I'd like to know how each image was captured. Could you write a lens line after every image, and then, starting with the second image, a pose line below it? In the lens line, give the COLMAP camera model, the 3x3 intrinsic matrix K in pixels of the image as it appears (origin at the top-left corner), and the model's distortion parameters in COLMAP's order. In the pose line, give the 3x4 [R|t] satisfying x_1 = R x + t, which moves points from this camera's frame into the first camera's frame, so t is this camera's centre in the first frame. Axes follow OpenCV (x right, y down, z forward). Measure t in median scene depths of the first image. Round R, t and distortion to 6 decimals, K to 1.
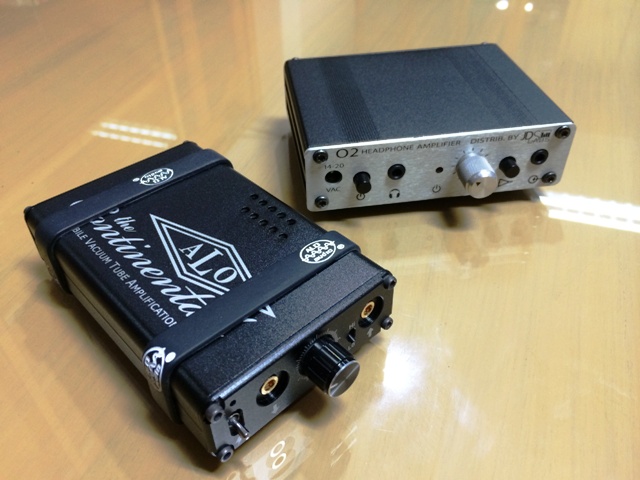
lens RADIAL K [[569.2, 0, 320.0], [0, 569.2, 240.0], [0, 0, 1]] dist [0.089720, -0.164523]
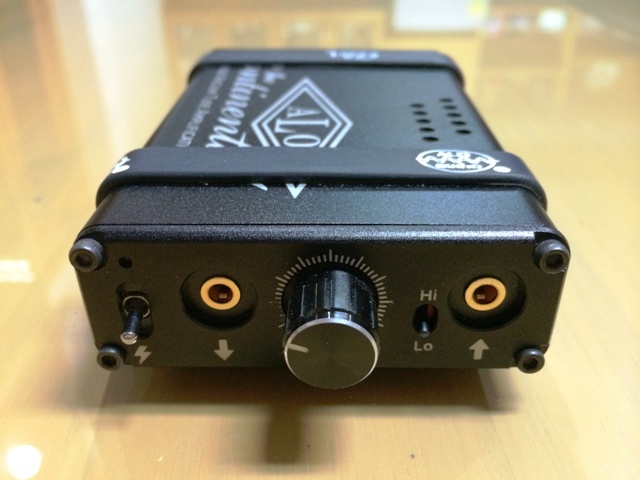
lens RADIAL K [[569.2, 0, 320.0], [0, 569.2, 240.0], [0, 0, 1]] dist [0.089720, -0.164523]
pose [[0.714851, 0.369549, -0.593651, 0.246671], [-0.459737, 0.888055, -0.000781, 0.142390], [0.526906, 0.273481, 0.804722, 0.519332]]
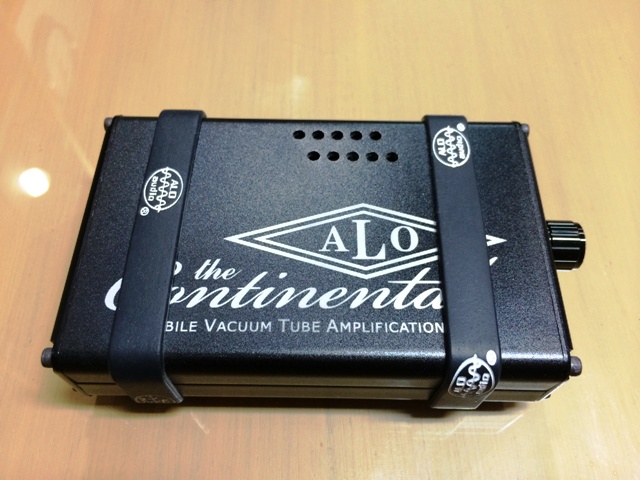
lens RADIAL K [[569.2, 0, 320.0], [0, 569.2, 240.0], [0, 0, 1]] dist [0.089720, -0.164523]
pose [[0.693477, -0.612475, 0.379425, -0.518728], [0.454642, 0.780543, 0.429014, -0.308867], [-0.558918, -0.125009, 0.819746, 0.412717]]
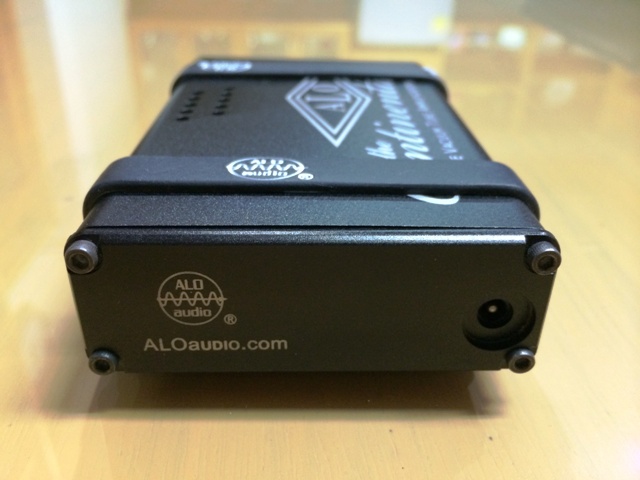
lens RADIAL K [[569.2, 0, 320.0], [0, 569.2, 240.0], [0, 0, 1]] dist [0.089720, -0.164523]
pose [[-0.745489, -0.331267, 0.578367, -0.690128], [0.425357, 0.431612, 0.795476, -0.492860], [-0.513146, 0.839031, -0.180855, 1.289924]]
